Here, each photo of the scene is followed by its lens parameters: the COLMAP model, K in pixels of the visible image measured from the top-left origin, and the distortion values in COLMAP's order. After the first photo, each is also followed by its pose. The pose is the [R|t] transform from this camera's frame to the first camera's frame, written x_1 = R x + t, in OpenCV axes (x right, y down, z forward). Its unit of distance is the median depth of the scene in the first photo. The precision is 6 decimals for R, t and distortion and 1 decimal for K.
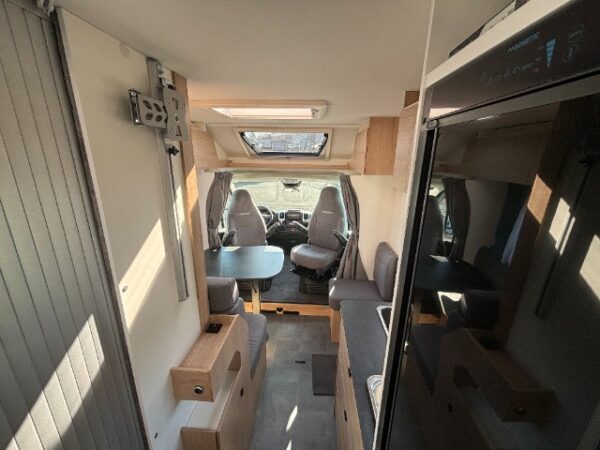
lens RADIAL K [[243.1, 0, 302.2], [0, 243.1, 223.2], [0, 0, 1]] dist [0.003318, 0.000454]
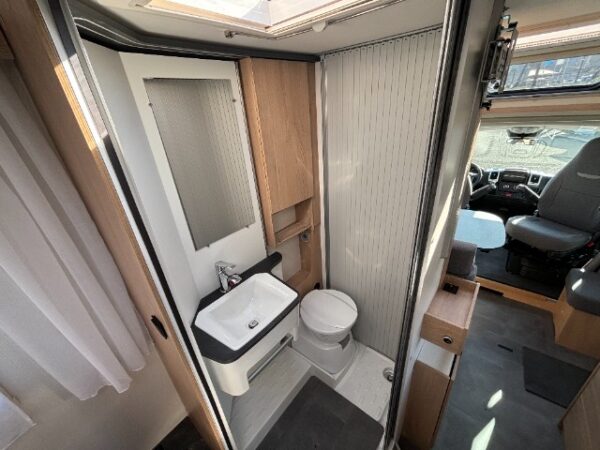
lens RADIAL K [[243.1, 0, 302.1], [0, 243.1, 225.3], [0, 0, 1]] dist [0.003318, 0.000454]
pose [[0.807346, 0.191540, -0.558126, -0.144007], [-0.077724, 0.972129, 0.221189, 0.000346], [0.584937, -0.135196, 0.799732, -0.055653]]
